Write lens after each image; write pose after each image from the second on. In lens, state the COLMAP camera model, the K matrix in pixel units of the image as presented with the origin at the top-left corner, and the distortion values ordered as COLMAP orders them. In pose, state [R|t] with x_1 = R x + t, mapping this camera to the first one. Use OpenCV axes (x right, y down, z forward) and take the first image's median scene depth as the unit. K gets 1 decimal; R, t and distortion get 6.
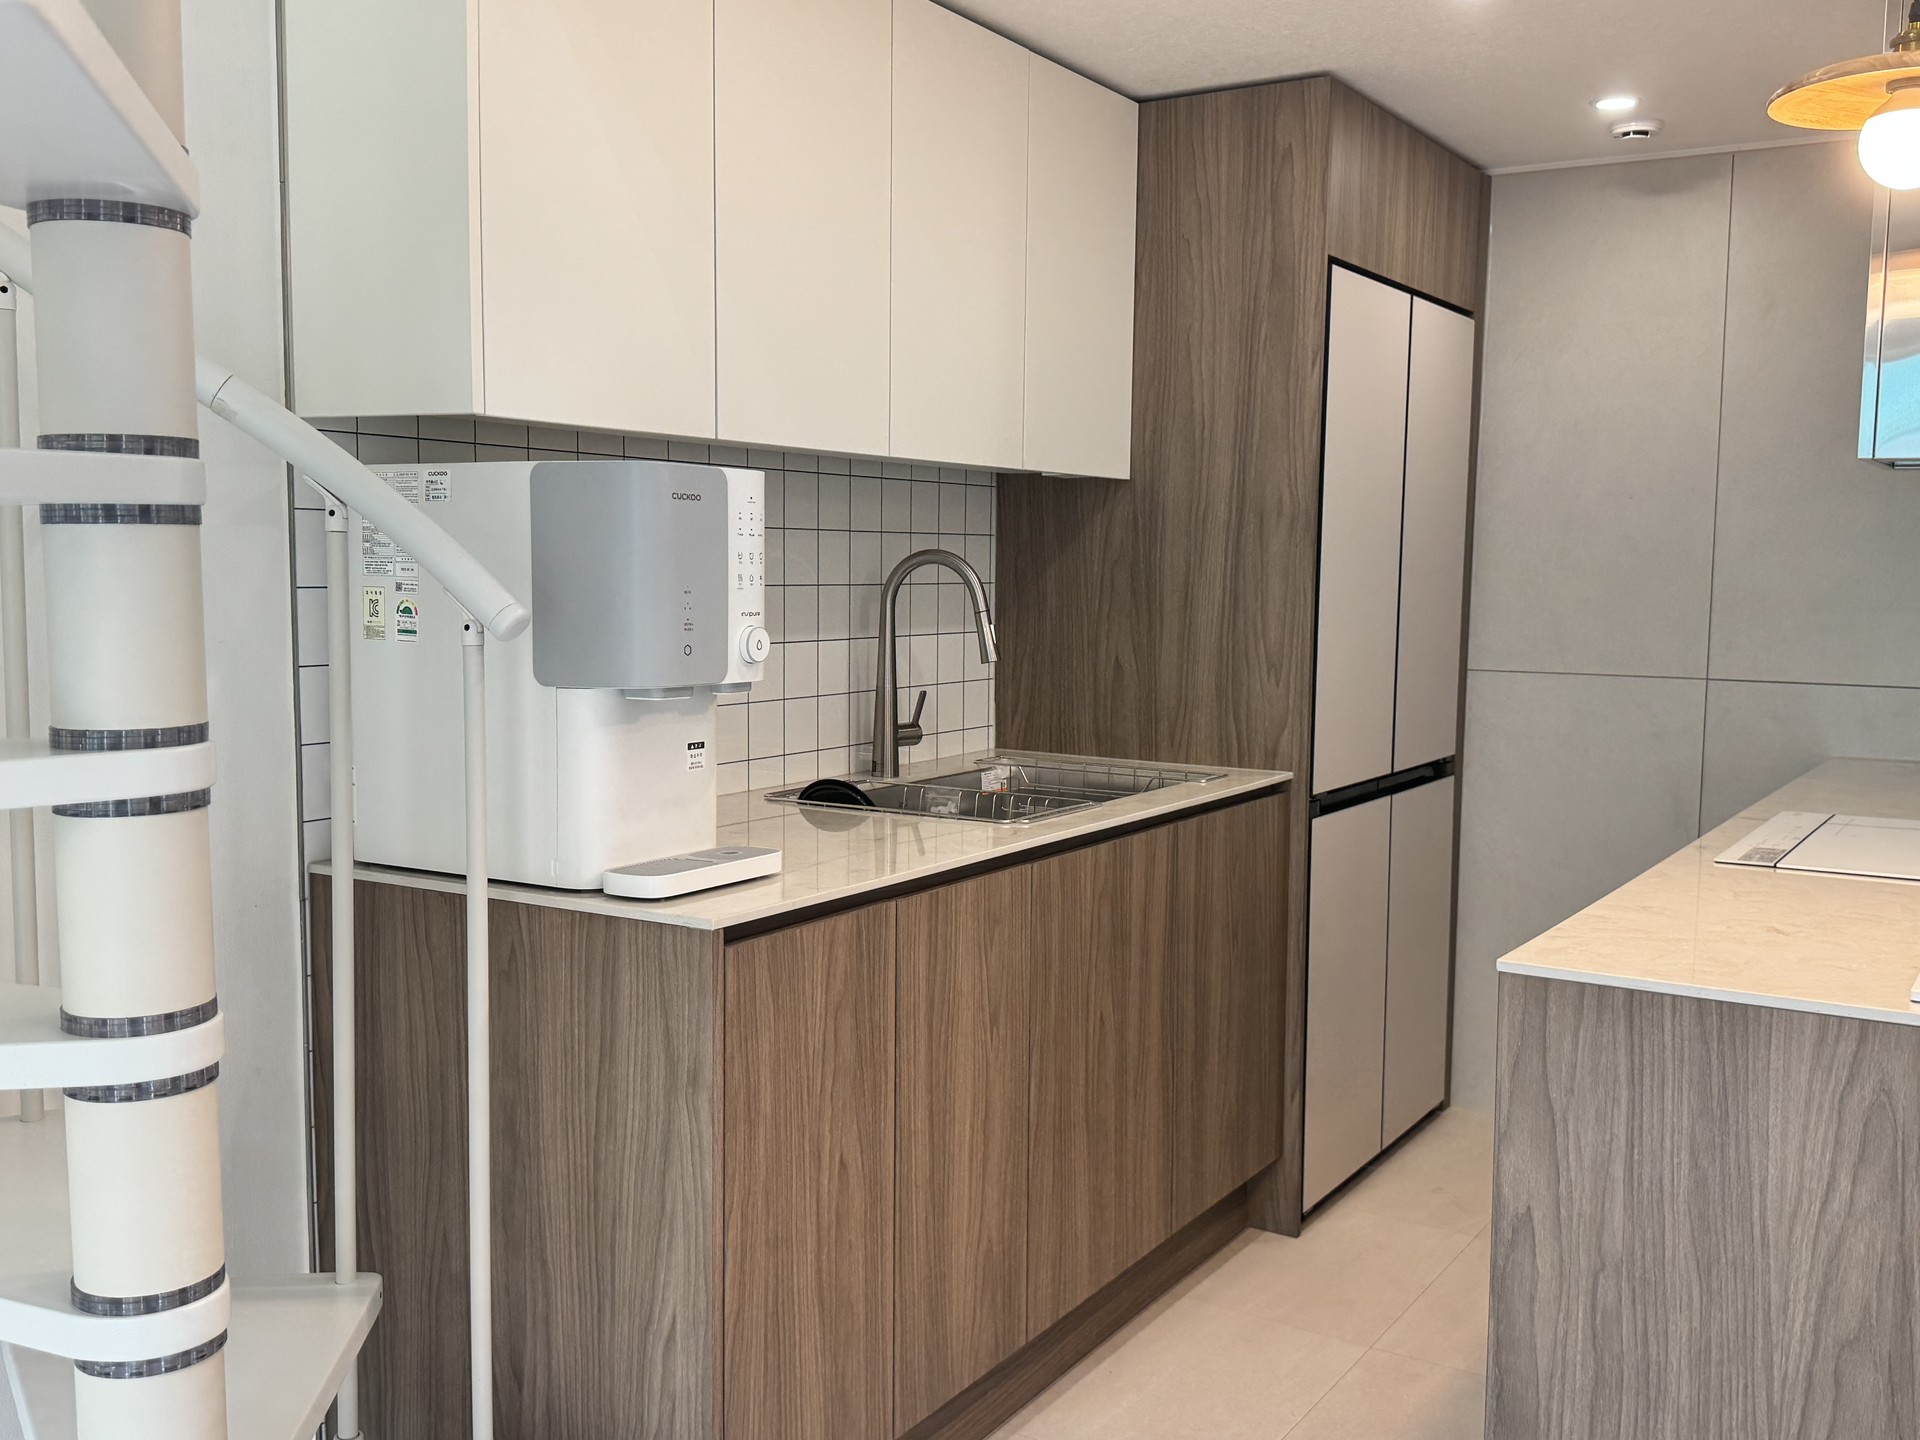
lens RADIAL K [[1786.3, 0, 960.0], [0, 1786.3, 720.0], [0, 0, 1]] dist [0.117942, -0.242526]
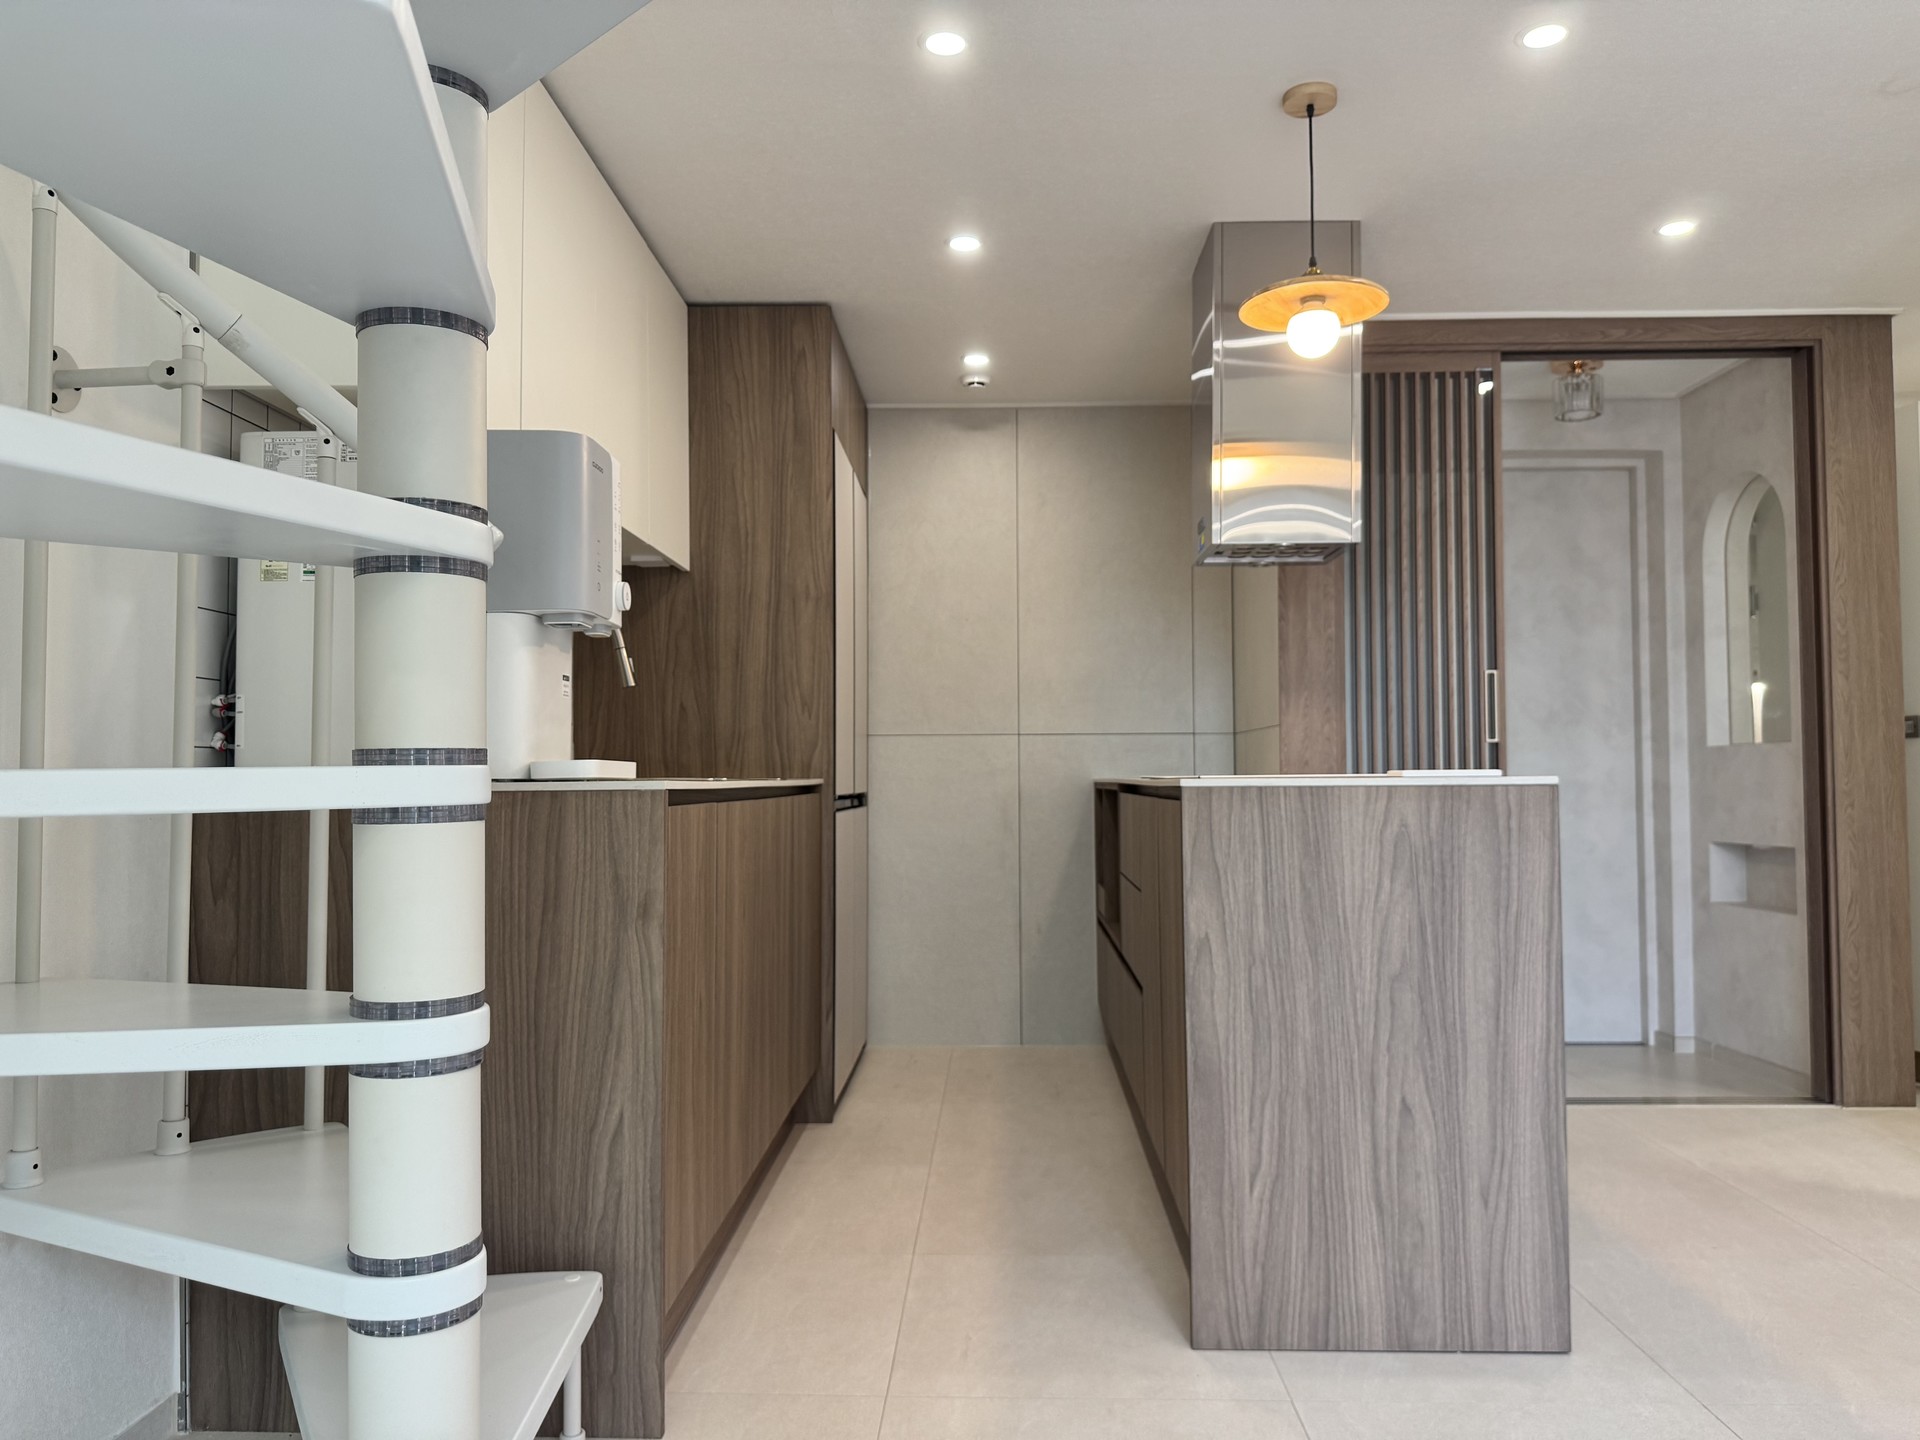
lens RADIAL K [[1361.1, 0, 960.0], [0, 1361.1, 720.0], [0, 0, 1]] dist [0.066021, -0.002350]
pose [[0.858868, 0.008052, 0.512133, -0.438071], [0.060359, 0.991318, -0.116811, 0.186908], [-0.508627, 0.131237, 0.850926, 0.054078]]
